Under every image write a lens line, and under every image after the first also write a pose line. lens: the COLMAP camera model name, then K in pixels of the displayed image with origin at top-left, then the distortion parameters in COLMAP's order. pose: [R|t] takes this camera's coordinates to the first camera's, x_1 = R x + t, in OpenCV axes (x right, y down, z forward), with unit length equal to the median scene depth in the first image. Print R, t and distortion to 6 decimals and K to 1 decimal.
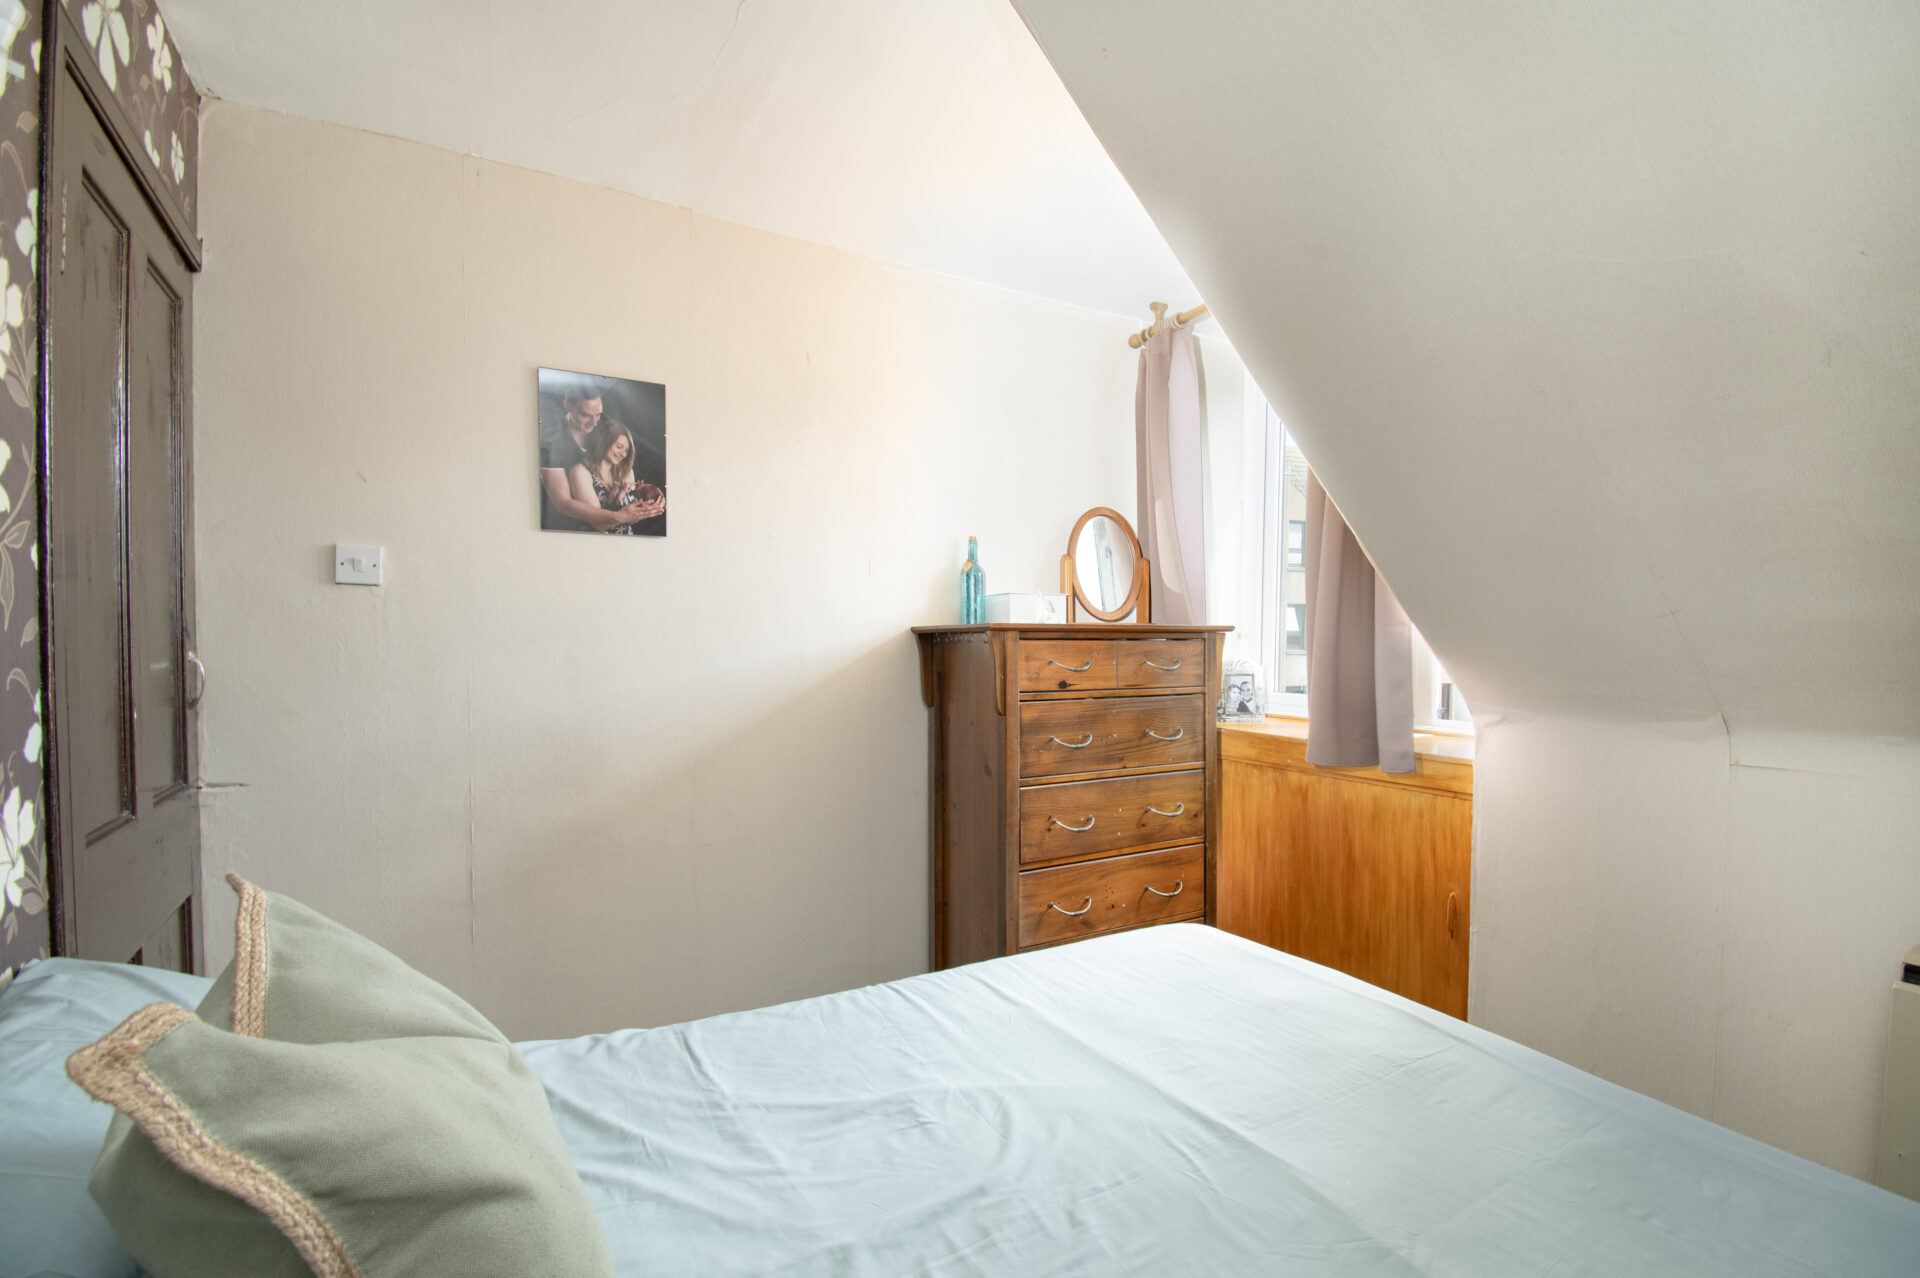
lens RADIAL K [[866.7, 0, 961.3], [0, 866.7, 611.6], [0, 0, 1]] dist [0.001080, -0.019482]
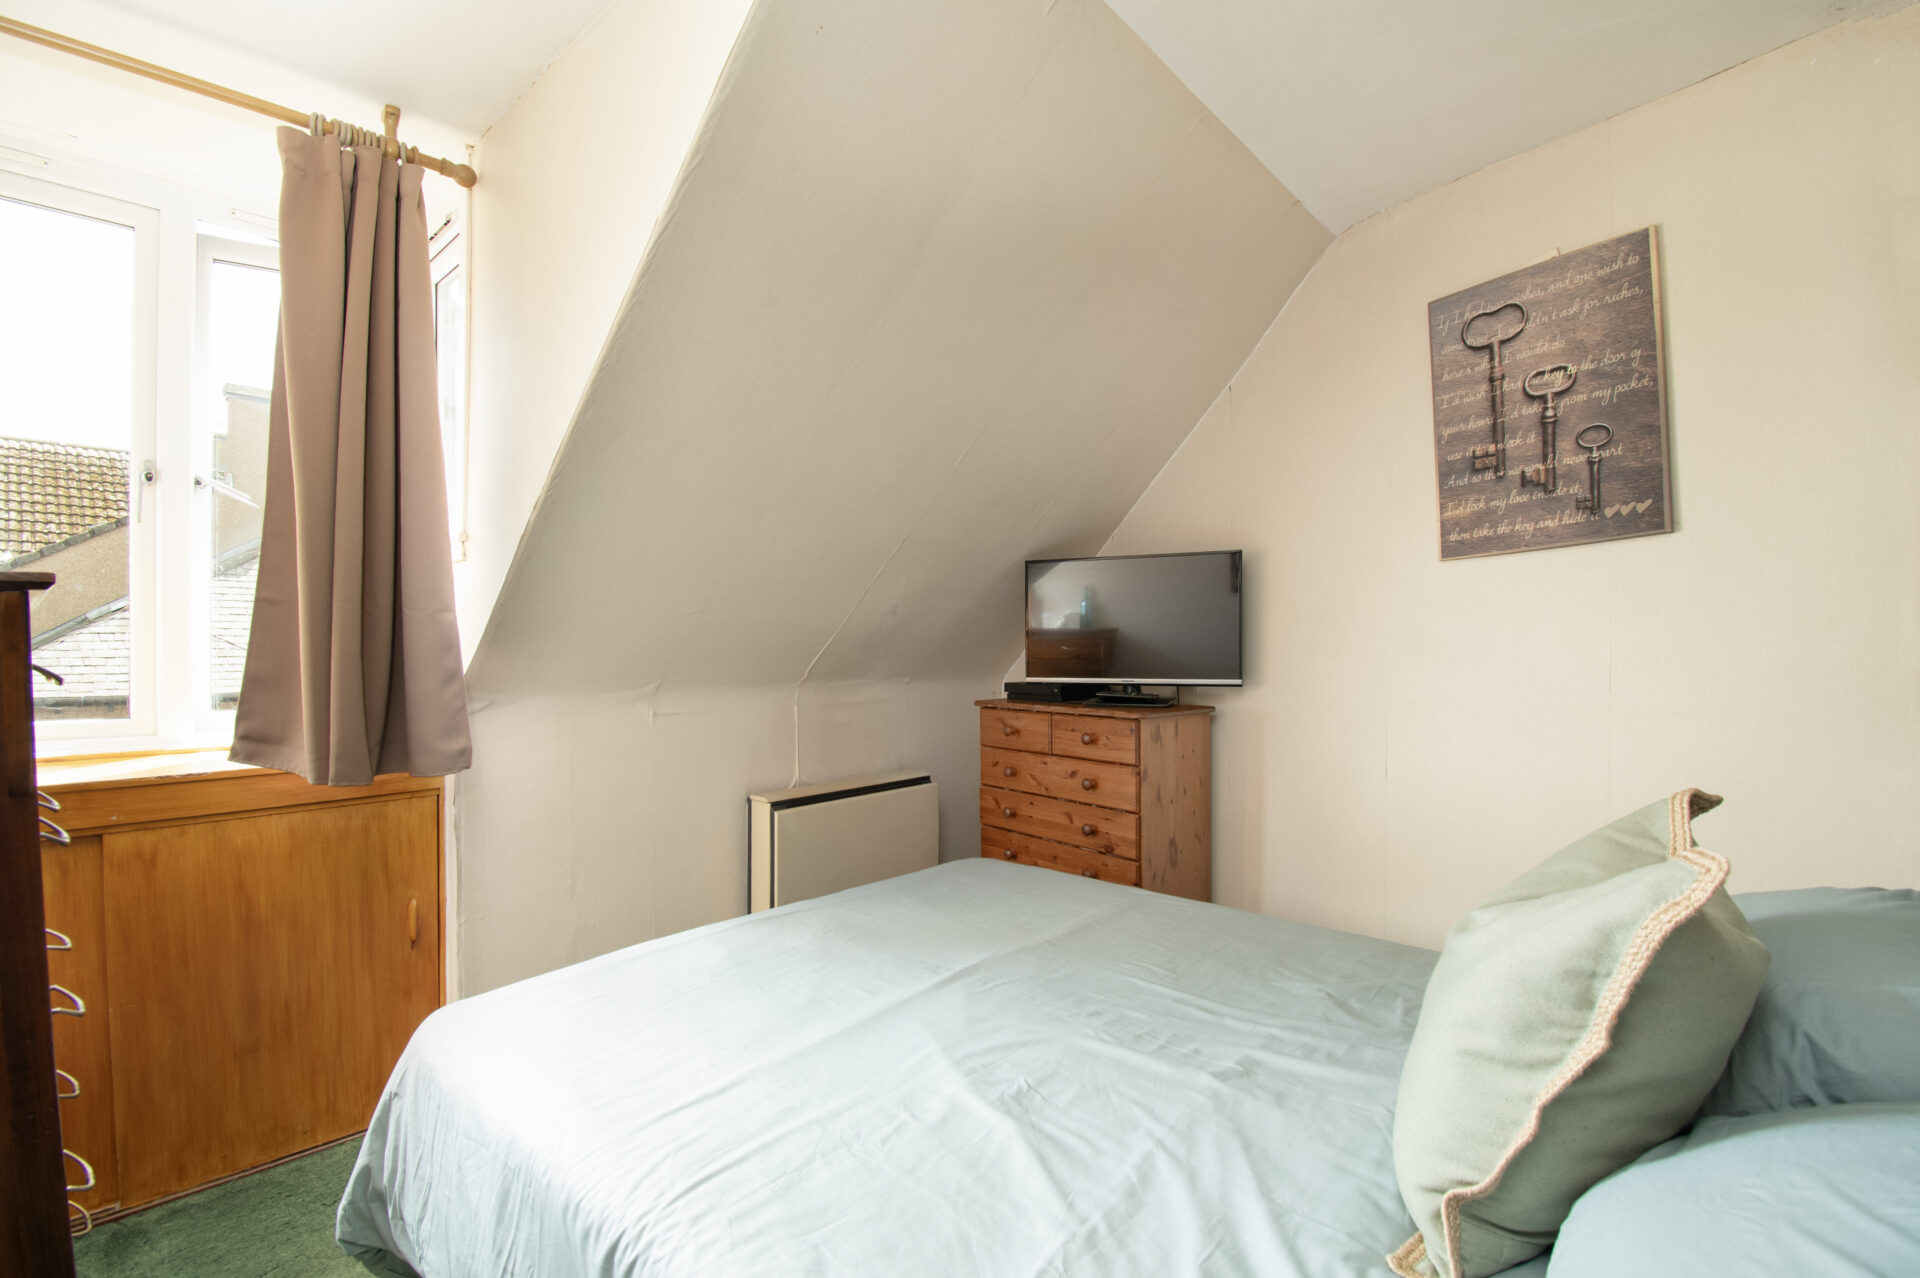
lens RADIAL K [[922.1, 0, 960.0], [0, 922.1, 639.0], [0, 0, 1]] dist [-0.000064, -0.025562]
pose [[-0.350832, 0.002810, 0.936434, -0.992001], [-0.018824, 0.999772, -0.010052, 0.078026], [-0.936249, -0.021154, -0.350699, 1.417595]]
